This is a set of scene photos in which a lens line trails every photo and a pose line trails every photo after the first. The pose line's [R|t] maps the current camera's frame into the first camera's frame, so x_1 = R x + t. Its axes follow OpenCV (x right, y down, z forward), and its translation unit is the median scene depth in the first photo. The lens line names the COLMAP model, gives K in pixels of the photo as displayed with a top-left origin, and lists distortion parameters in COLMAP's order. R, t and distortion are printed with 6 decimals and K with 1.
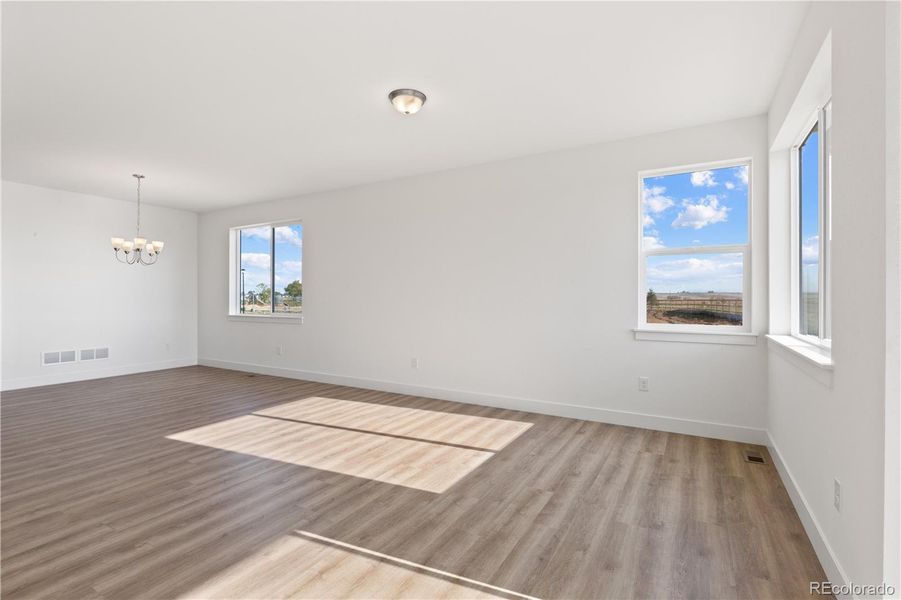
lens RADIAL K [[423.7, 0, 451.8], [0, 423.7, 294.6], [0, 0, 1]] dist [-0.000429, -0.000434]
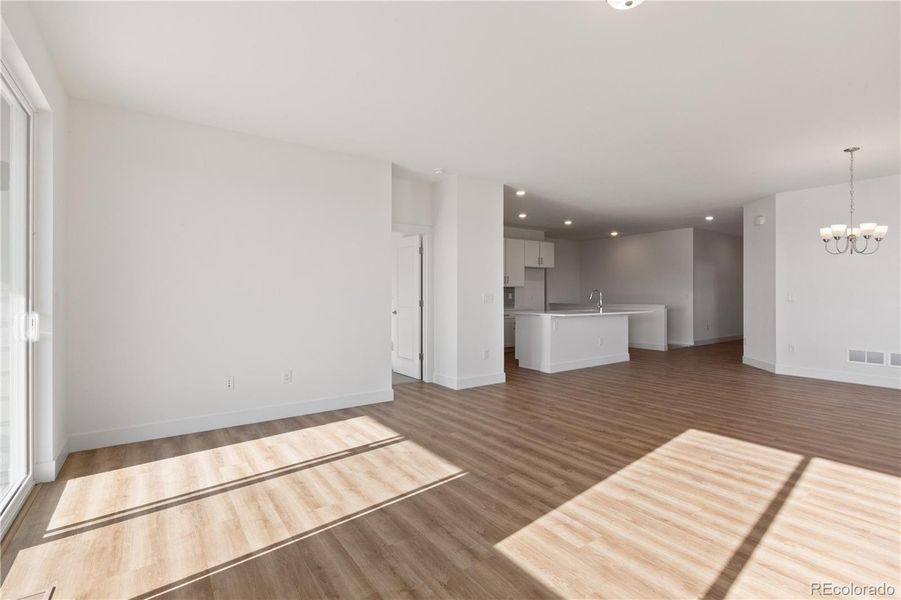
lens RADIAL K [[423.7, 0, 451.8], [0, 423.7, 294.6], [0, 0, 1]] dist [-0.000429, -0.000434]
pose [[-0.414031, -0.000061, -0.910263, 0.601683], [0.008832, 0.999953, -0.004084, 0.009195], [0.910220, -0.009730, -0.414011, 1.052026]]
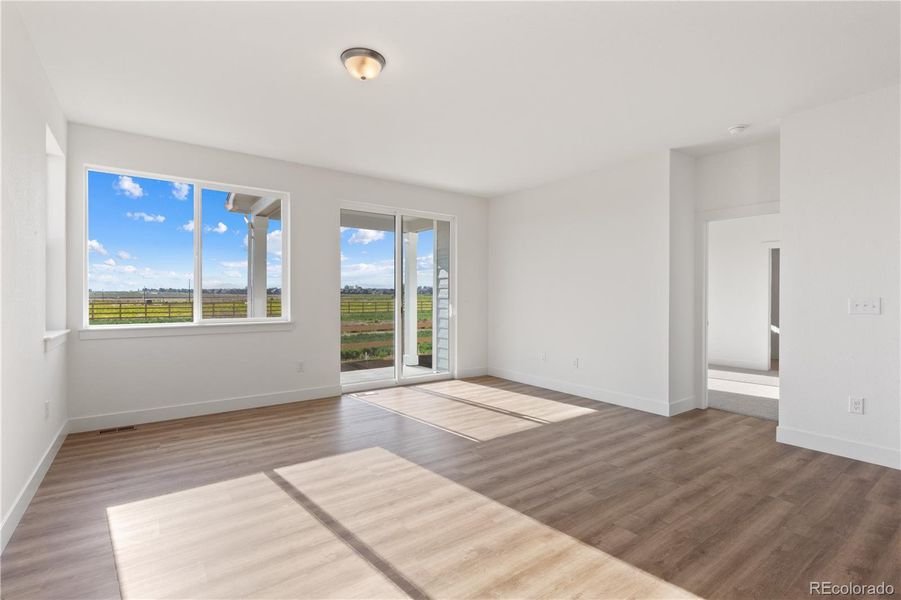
lens RADIAL K [[423.7, 0, 451.8], [0, 423.7, 294.6], [0, 0, 1]] dist [-0.000429, -0.000434]
pose [[-0.915956, -0.004080, 0.401258, -0.627845], [-0.009517, 0.999888, -0.011559, 0.012832], [-0.401166, -0.014406, -0.915892, 1.765102]]
